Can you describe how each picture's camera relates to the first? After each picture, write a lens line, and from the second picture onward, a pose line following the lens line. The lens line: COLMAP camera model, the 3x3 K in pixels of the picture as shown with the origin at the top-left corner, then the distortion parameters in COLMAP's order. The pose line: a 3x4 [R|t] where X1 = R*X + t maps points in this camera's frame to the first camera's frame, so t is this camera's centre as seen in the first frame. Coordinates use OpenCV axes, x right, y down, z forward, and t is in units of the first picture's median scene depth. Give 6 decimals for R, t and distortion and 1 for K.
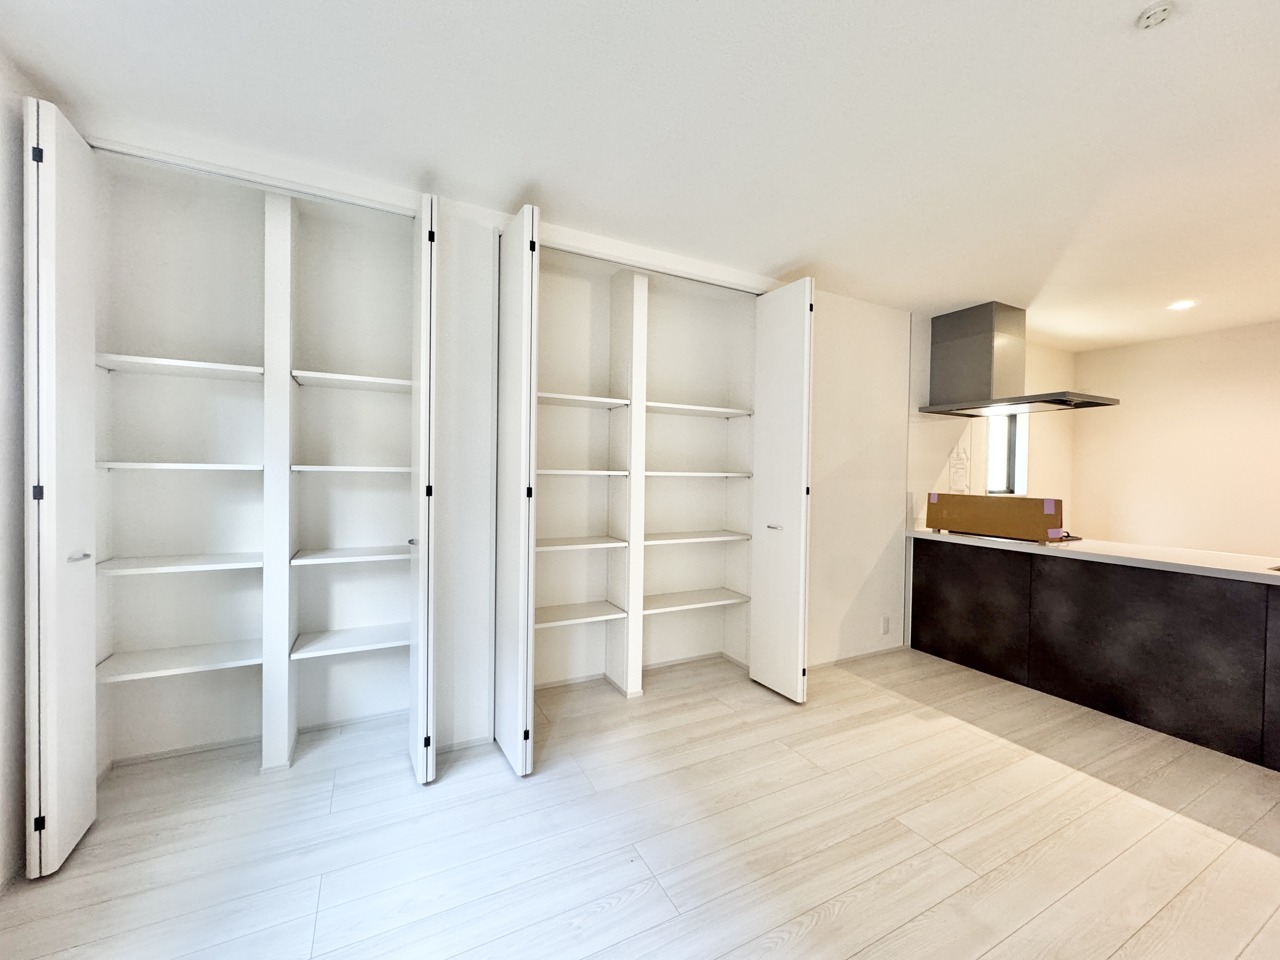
lens RADIAL K [[509.3, 0, 642.0], [0, 509.3, 482.3], [0, 0, 1]] dist [-0.004735, 0.000840]
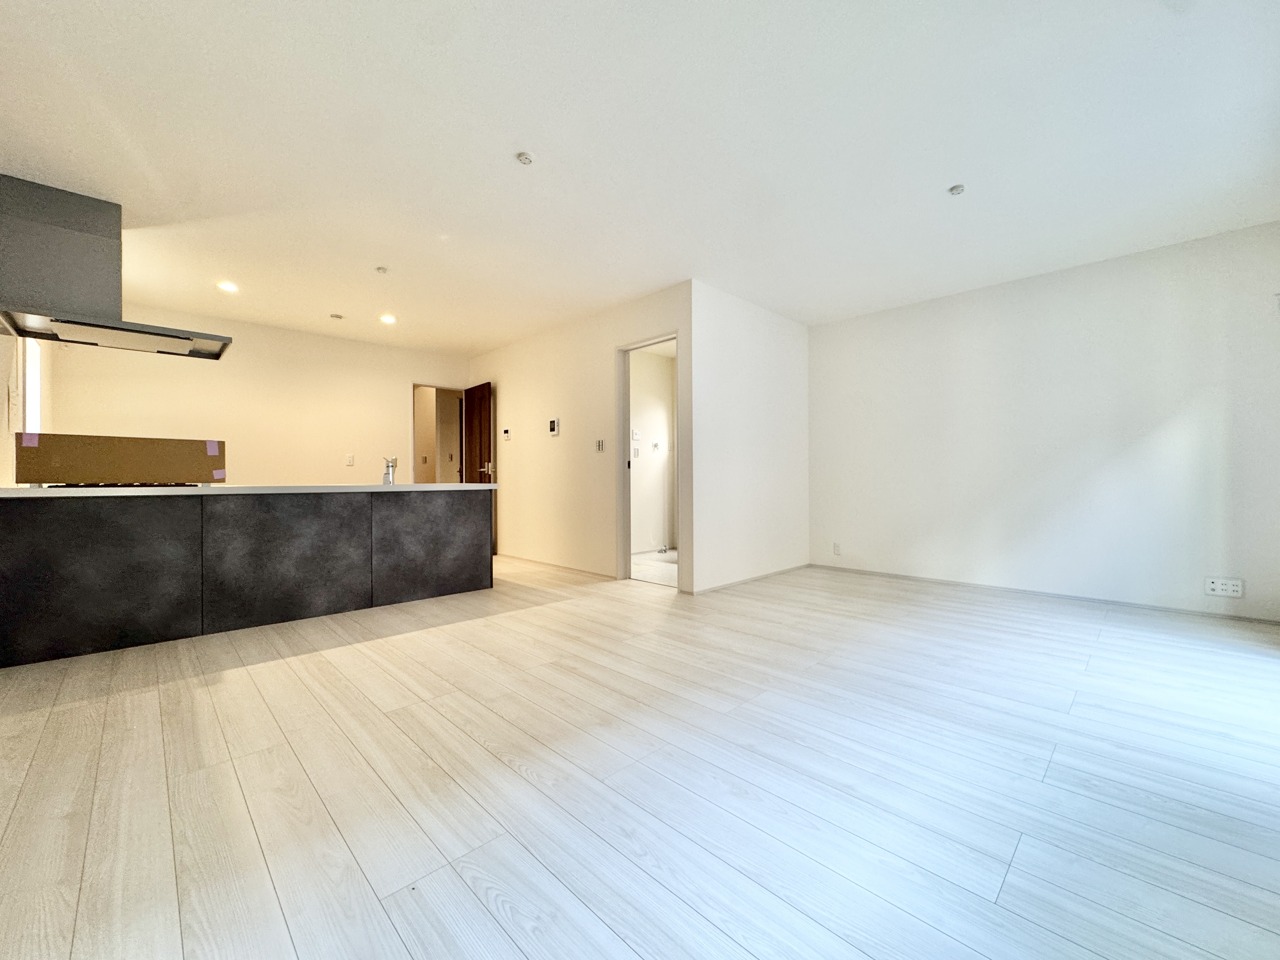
lens RADIAL K [[509.3, 0, 636.8], [0, 509.3, 471.1], [0, 0, 1]] dist [-0.004735, 0.000840]
pose [[-0.284590, -0.004630, 0.958638, -0.397097], [0.017518, 0.999796, 0.010029, 0.097578], [-0.958489, 0.019647, -0.284451, 0.480067]]
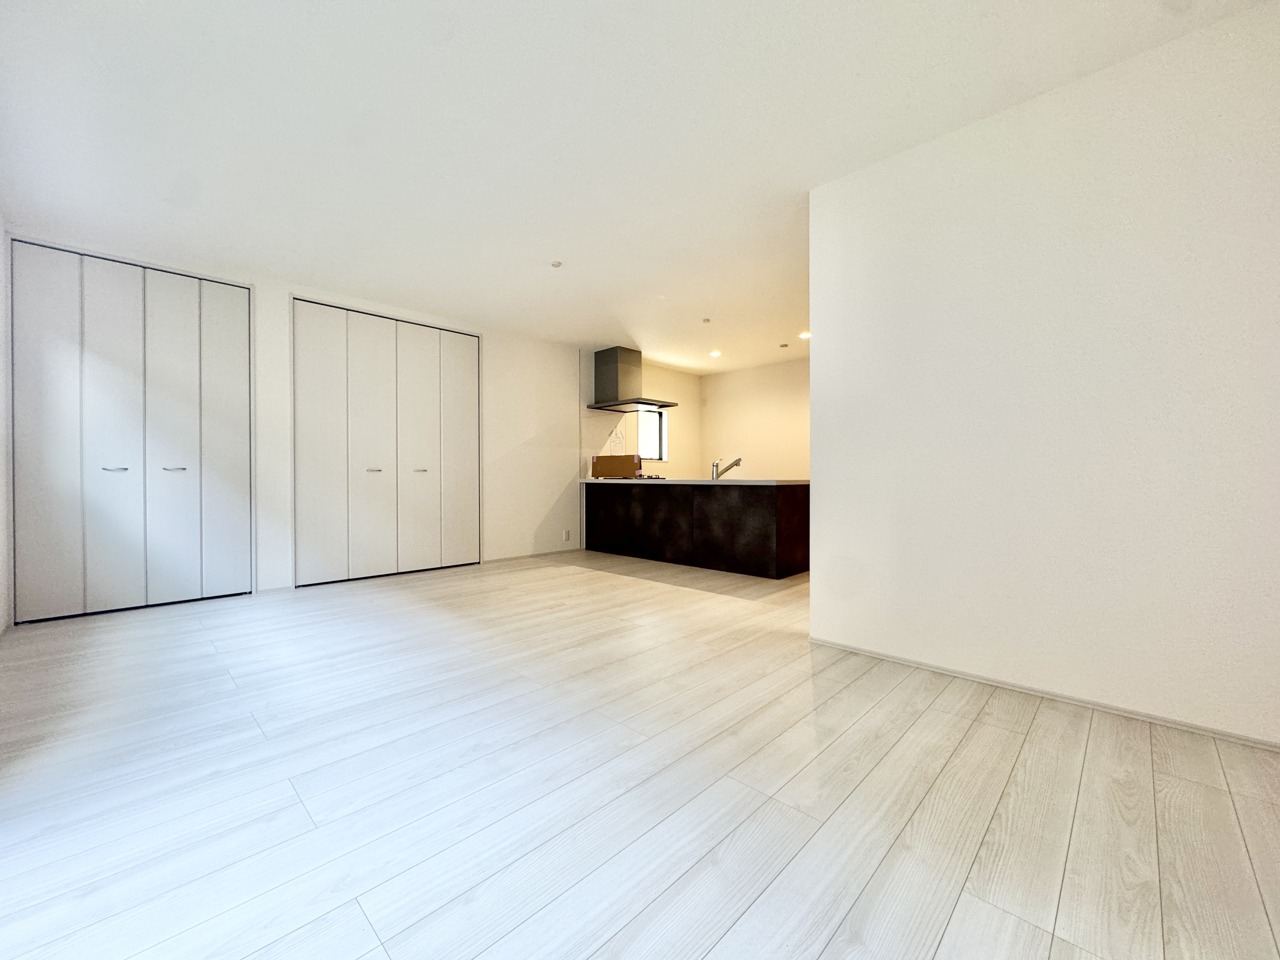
lens RADIAL K [[509.3, 0, 641.8], [0, 509.3, 476.3], [0, 0, 1]] dist [-0.004735, 0.000840]
pose [[0.950157, -0.021486, 0.311030, 0.233972], [0.026732, 0.999563, -0.012612, 0.136819], [-0.310623, 0.020298, 0.950316, -0.792596]]
